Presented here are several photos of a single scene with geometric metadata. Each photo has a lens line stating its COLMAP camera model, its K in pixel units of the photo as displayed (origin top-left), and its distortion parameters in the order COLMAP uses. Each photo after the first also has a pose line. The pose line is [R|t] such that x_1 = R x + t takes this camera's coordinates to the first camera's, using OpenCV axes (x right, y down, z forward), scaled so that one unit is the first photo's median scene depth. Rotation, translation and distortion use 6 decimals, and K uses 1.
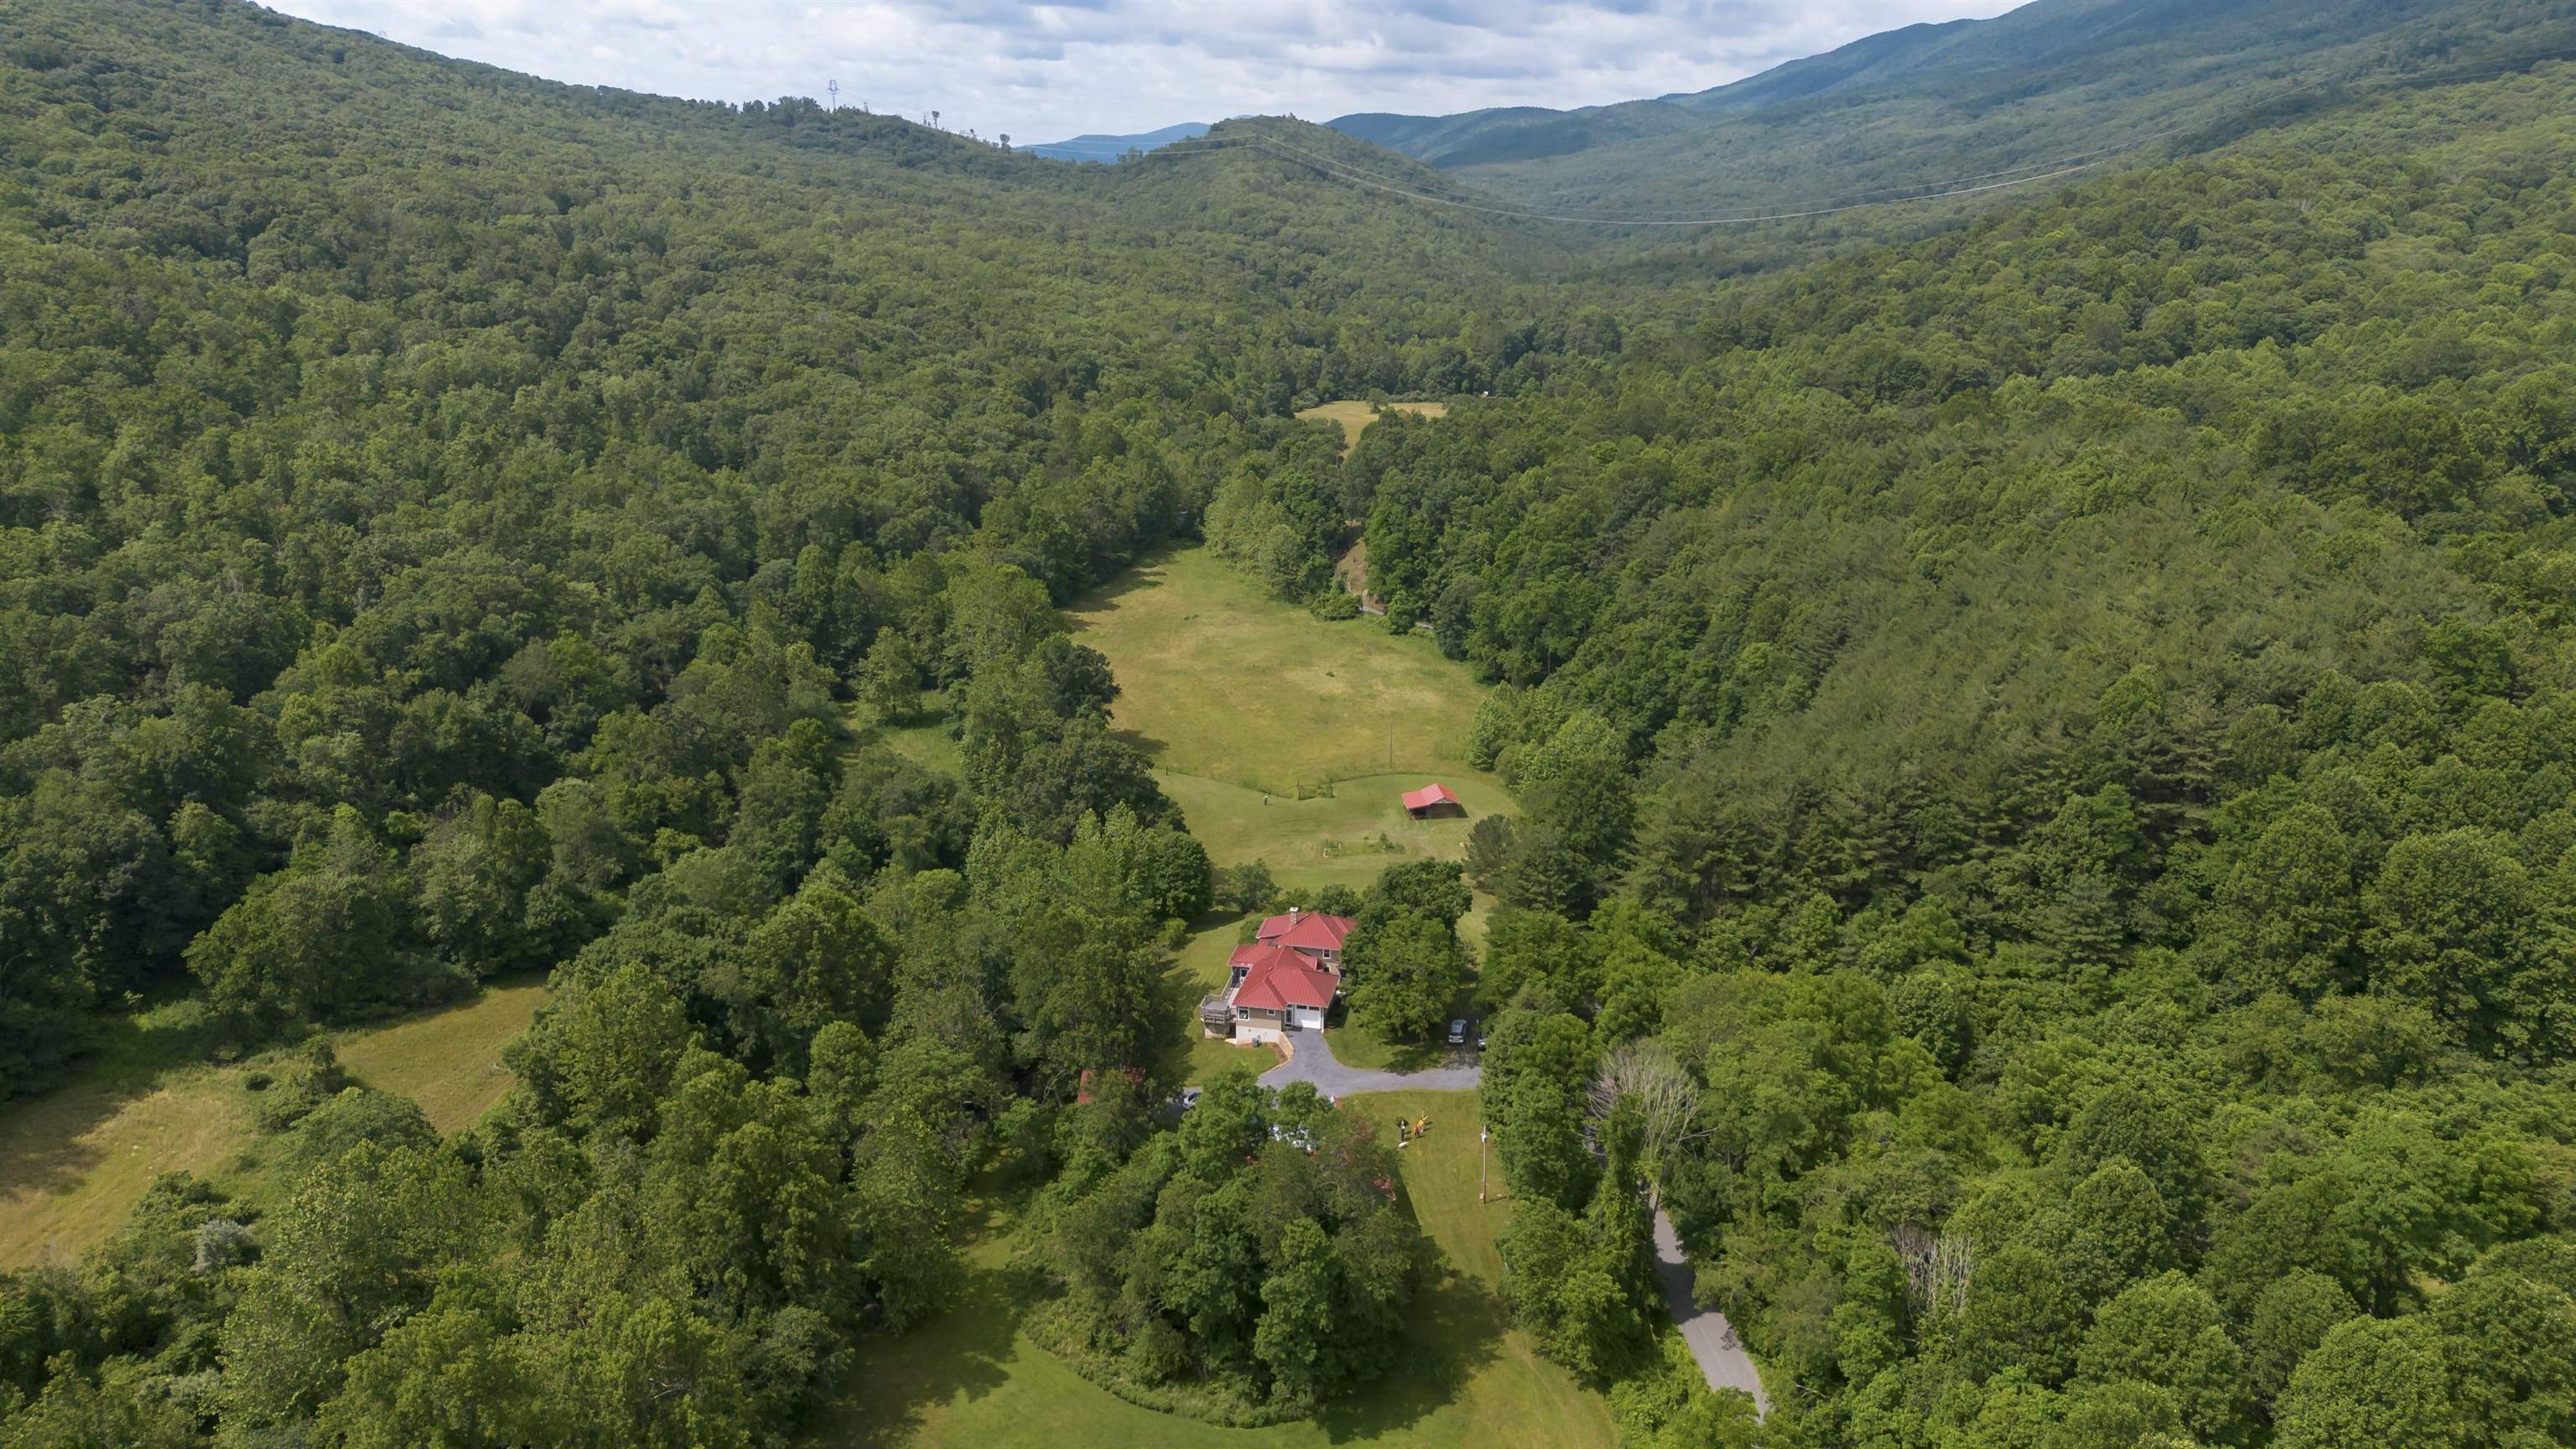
lens RADIAL K [[1870.0, 0, 1288.0], [0, 1870.0, 724.5], [0, 0, 1]] dist [-0.030154, -0.001762]
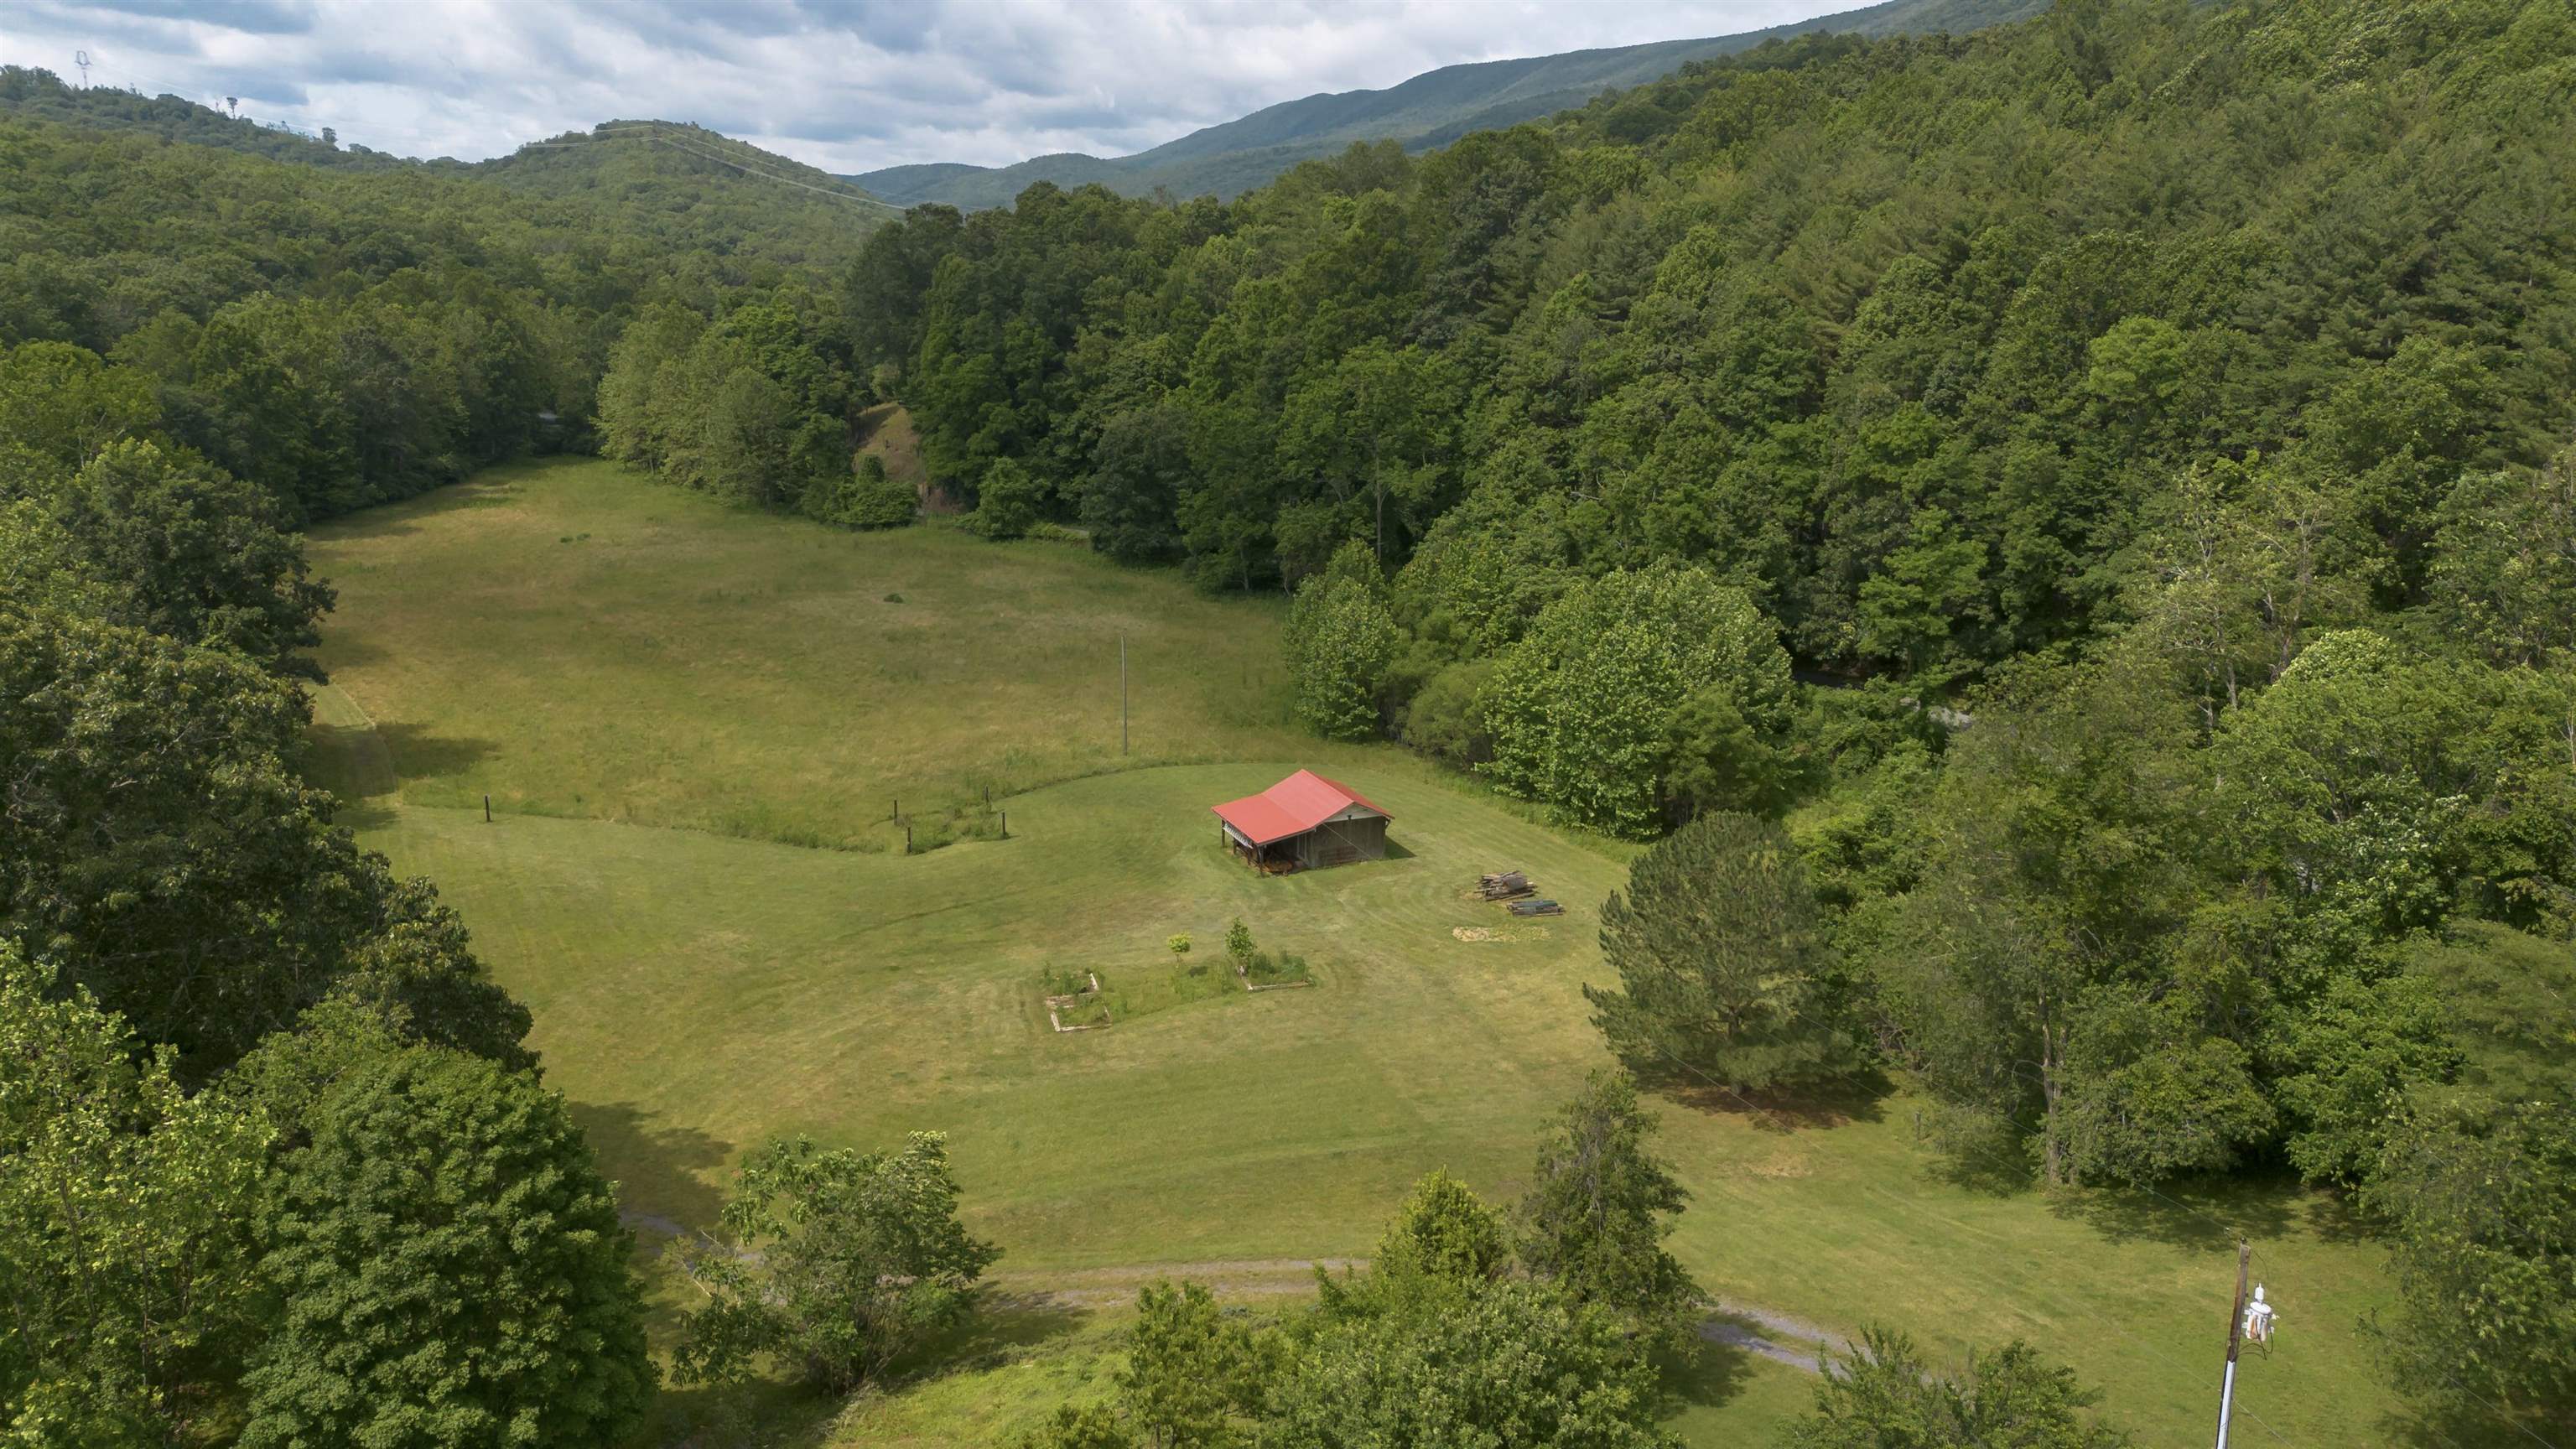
lens RADIAL K [[1870.0, 0, 1288.0], [0, 1870.0, 724.5], [0, 0, 1]] dist [-0.030154, -0.001762]
pose [[0.954658, -0.074211, 0.288308, -0.017453], [0.088141, 0.995471, -0.035621, 0.025901], [-0.284359, 0.059417, 0.956875, 0.488314]]
